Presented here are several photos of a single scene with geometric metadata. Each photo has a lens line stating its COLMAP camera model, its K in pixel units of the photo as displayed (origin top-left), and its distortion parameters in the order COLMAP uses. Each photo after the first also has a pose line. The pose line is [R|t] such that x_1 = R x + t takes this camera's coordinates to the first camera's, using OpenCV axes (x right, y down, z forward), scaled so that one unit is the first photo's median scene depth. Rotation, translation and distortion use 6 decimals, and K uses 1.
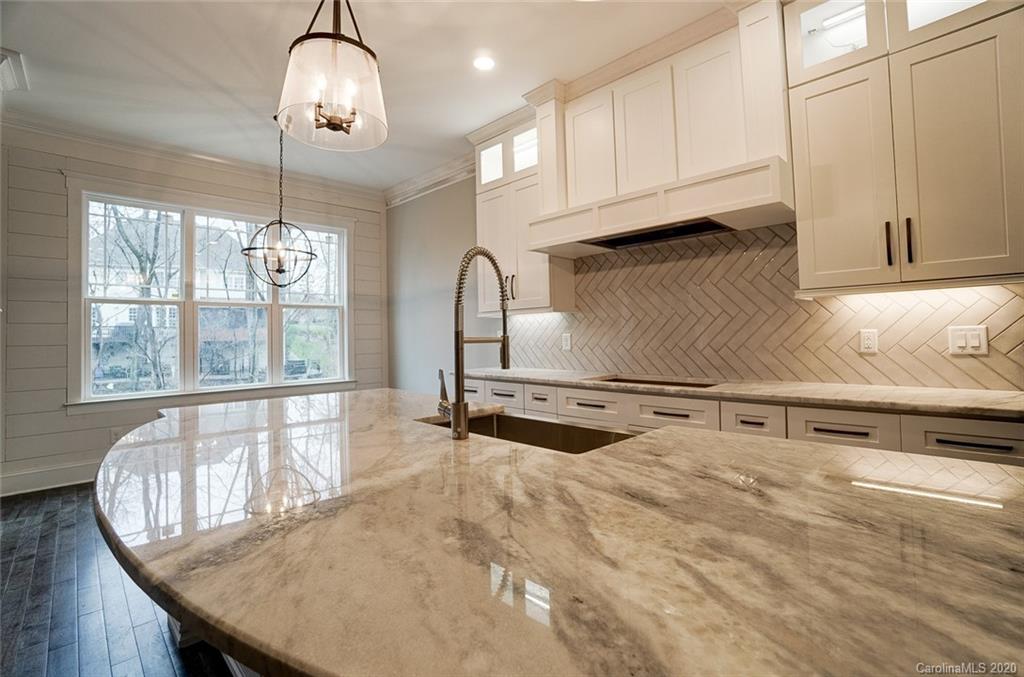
lens RADIAL K [[460.3, 0, 513.4], [0, 460.3, 326.0], [0, 0, 1]] dist [-0.034150, 0.000463]
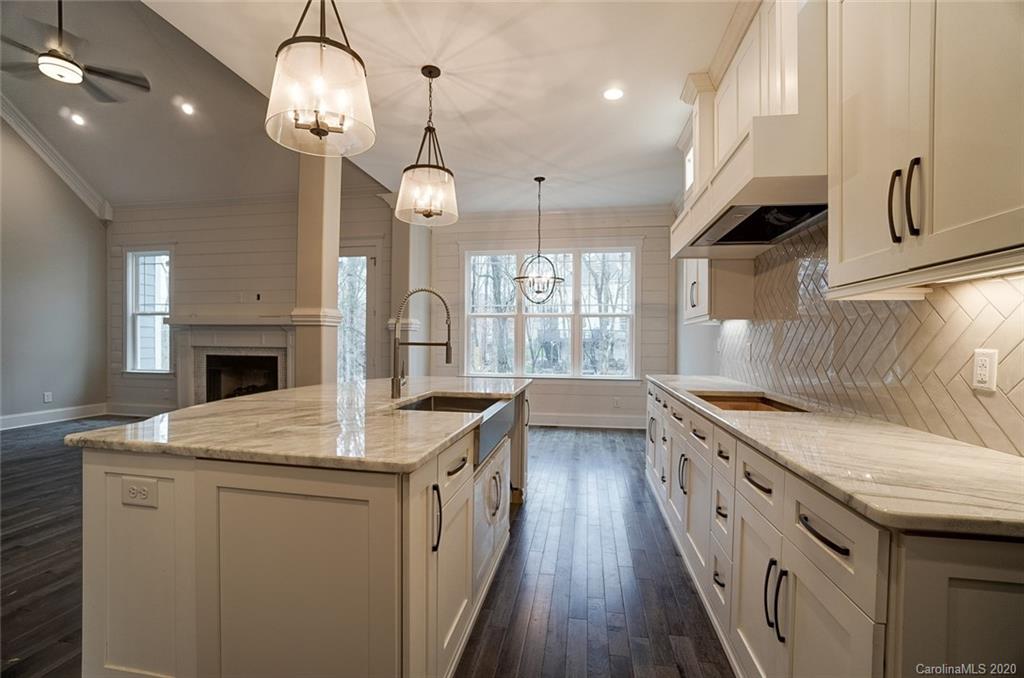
lens RADIAL K [[461.1, 0, 514.5], [0, 461.1, 350.1], [0, 0, 1]] dist [-0.037672, 0.000627]
pose [[0.577608, 0.039872, -0.815340, 0.610164], [-0.004518, 0.998947, 0.045650, -0.009089], [0.816302, -0.022684, 0.577180, 0.140777]]
